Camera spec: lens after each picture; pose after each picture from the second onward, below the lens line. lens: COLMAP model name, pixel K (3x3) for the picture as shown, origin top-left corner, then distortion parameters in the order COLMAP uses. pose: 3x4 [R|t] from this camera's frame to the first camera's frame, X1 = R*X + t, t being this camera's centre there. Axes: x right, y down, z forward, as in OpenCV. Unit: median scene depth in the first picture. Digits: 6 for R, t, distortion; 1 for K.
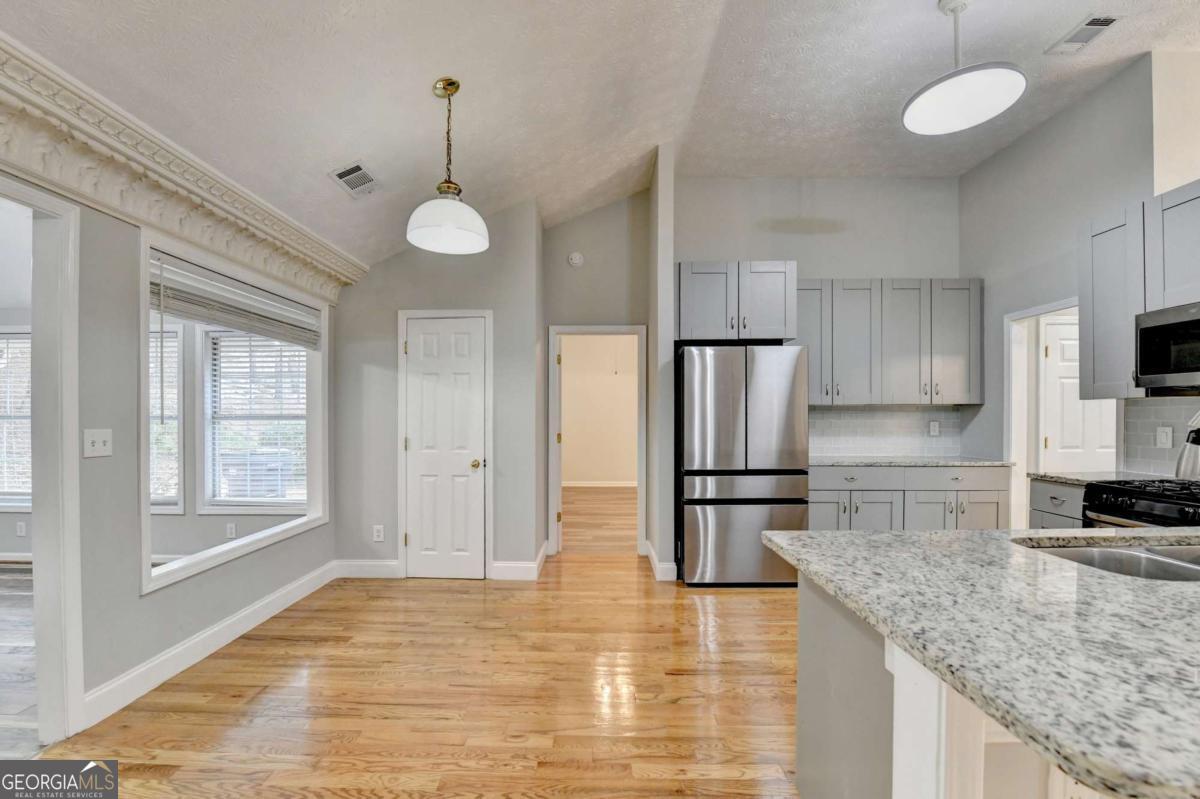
lens RADIAL K [[492.5, 0, 590.2], [0, 492.5, 421.1], [0, 0, 1]] dist [-0.027829, -0.000054]
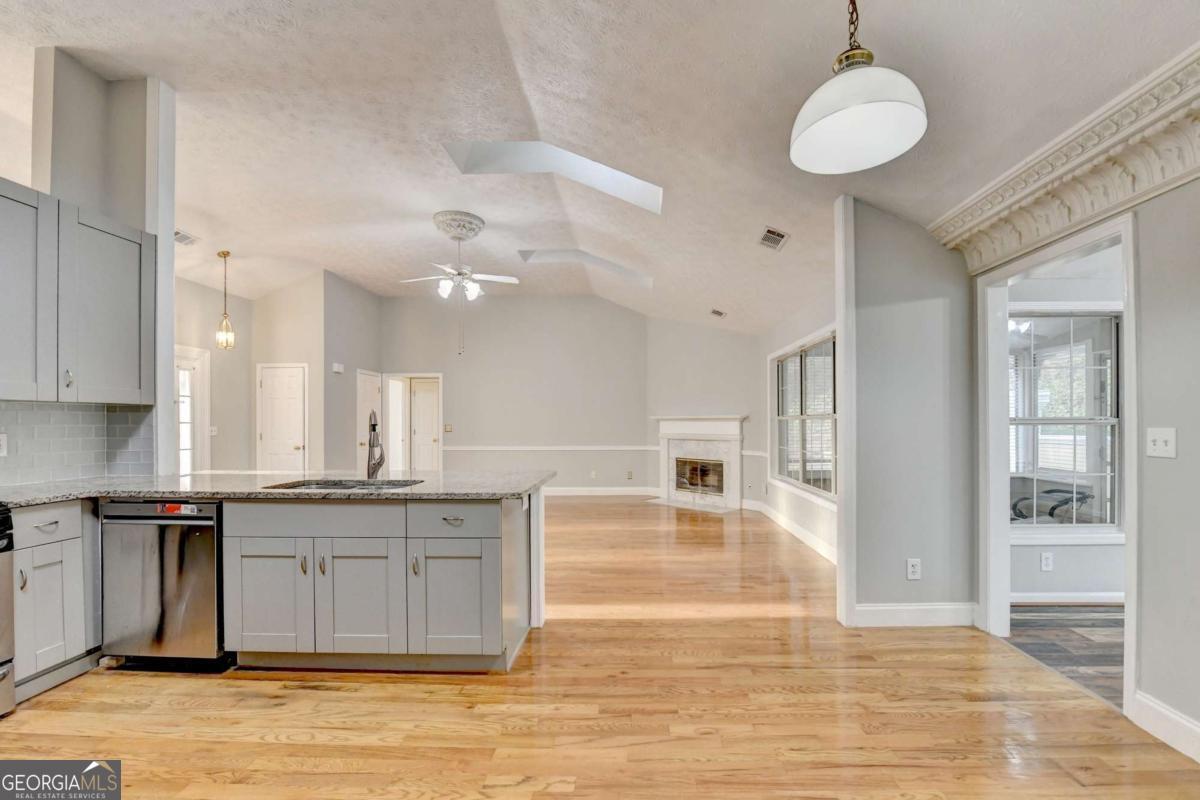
lens RADIAL K [[501.2, 0, 637.0], [0, 501.2, 420.8], [0, 0, 1]] dist [-0.018388, 0.000533]
pose [[-0.999732, 0.006630, -0.022188, 0.005894], [0.006542, 0.999971, 0.004007, -0.003836], [0.022213, 0.003861, -0.999746, 1.067207]]
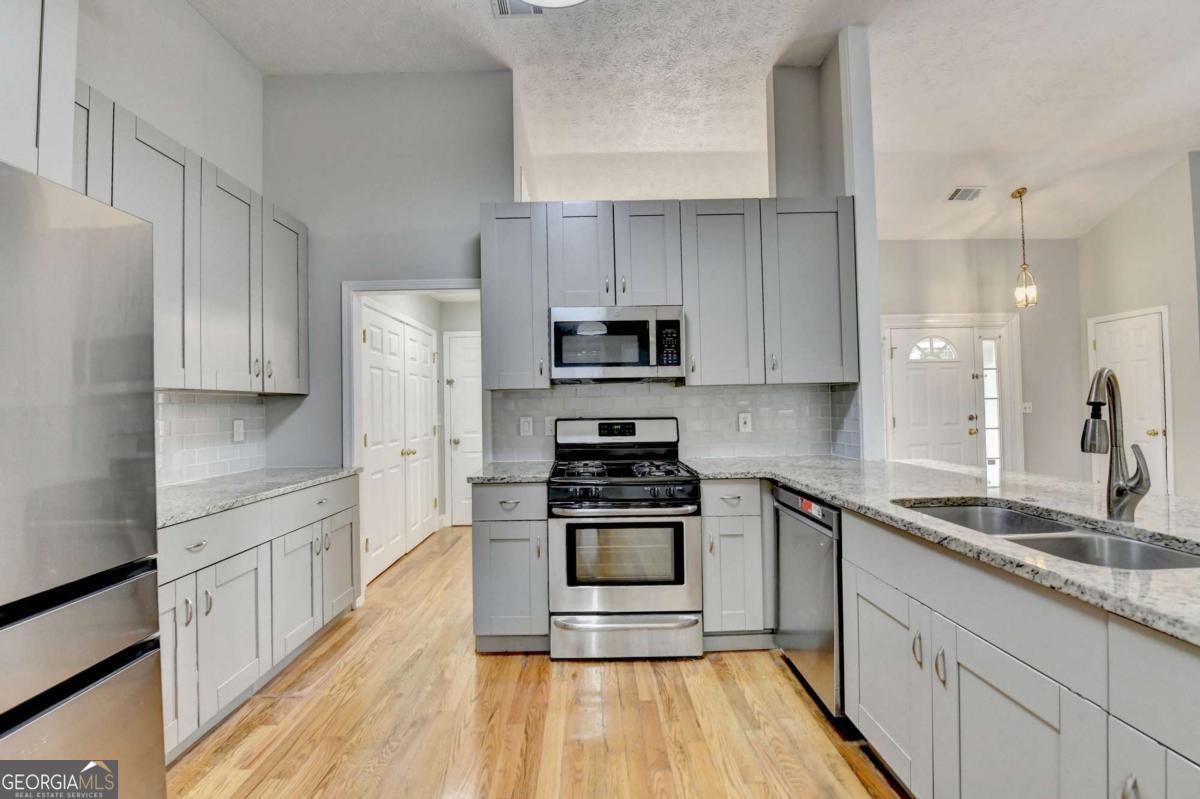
lens RADIAL K [[489.6, 0, 585.5], [0, 489.6, 397.0], [0, 0, 1]] dist [-0.020313, -0.000173]
pose [[-0.029087, 0.022931, 0.999314, 0.070919], [0.025320, 0.999433, -0.022197, -0.003765], [-0.999256, 0.024657, -0.029651, 0.658472]]
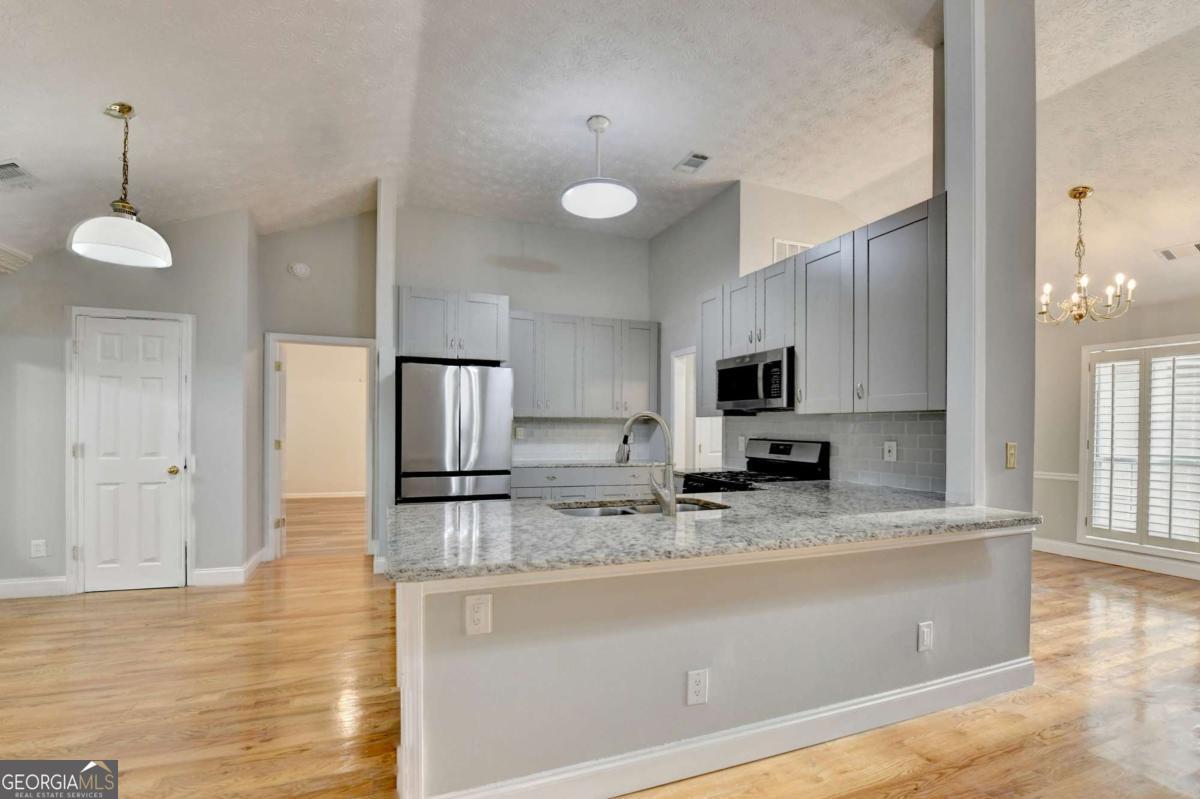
lens RADIAL K [[511.3, 0, 599.0], [0, 511.3, 436.0], [0, 0, 1]] dist [-0.019245, 0.000098]
pose [[0.912163, 0.004690, 0.409802, 0.117004], [-0.009345, 0.999913, 0.009359, -0.000009], [-0.409722, -0.012366, 0.912127, -0.231528]]
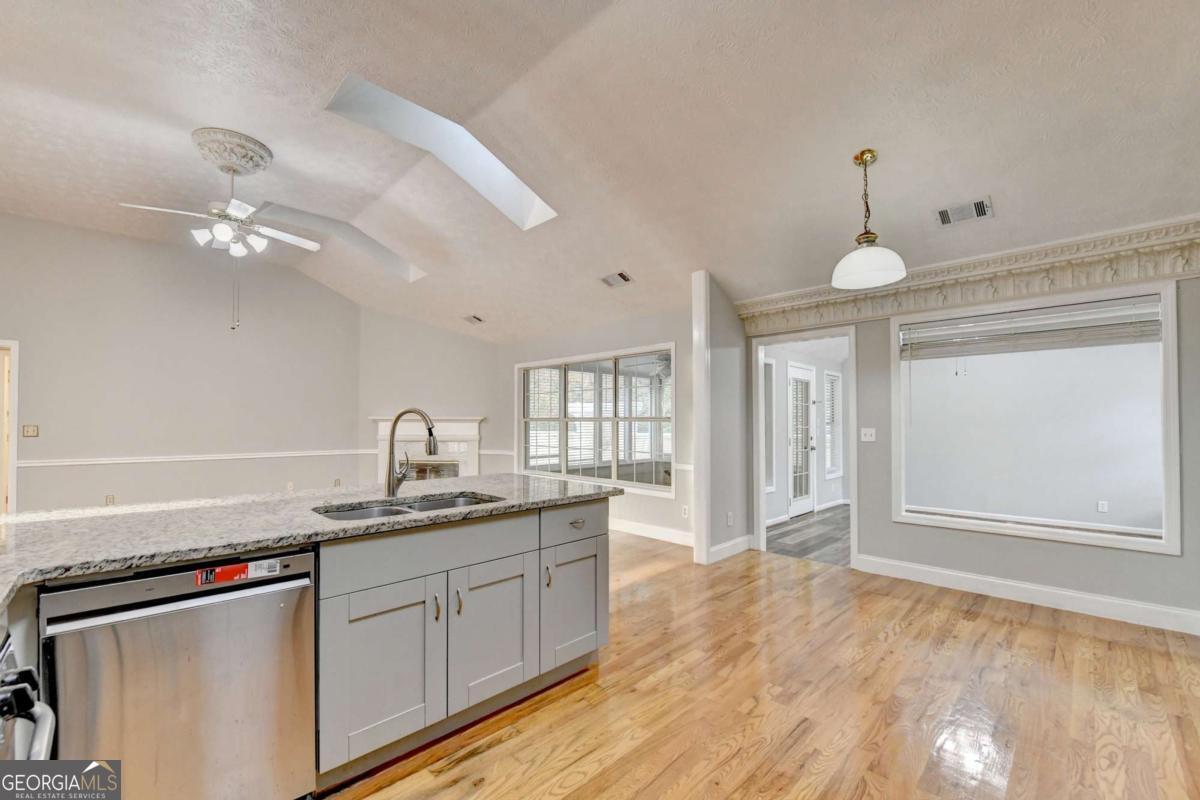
lens RADIAL K [[486.6, 0, 595.7], [0, 486.6, 414.1], [0, 0, 1]] dist [-0.018362, -0.000092]
pose [[-0.684023, -0.010683, -0.729382, 0.689332], [-0.005140, 0.999939, -0.009825, -0.009480], [0.729442, -0.002971, -0.684036, 0.860095]]
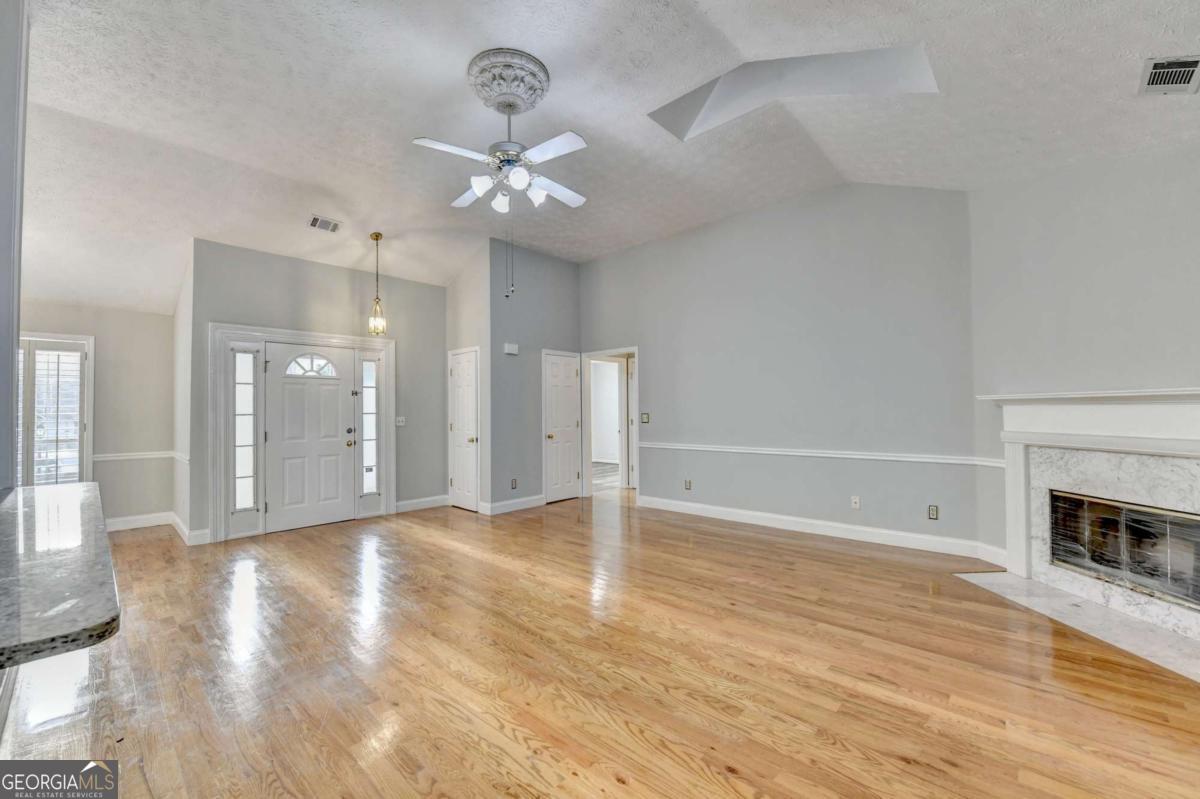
lens RADIAL K [[481.5, 0, 600.0], [0, 481.5, 399.5], [0, 0, 1]] dist [-0.018916, -0.000546]
pose [[-0.750612, 0.027395, 0.660175, -0.166645], [0.018771, 0.999621, -0.020138, 0.000001], [-0.660476, -0.002724, -0.750842, 0.132988]]
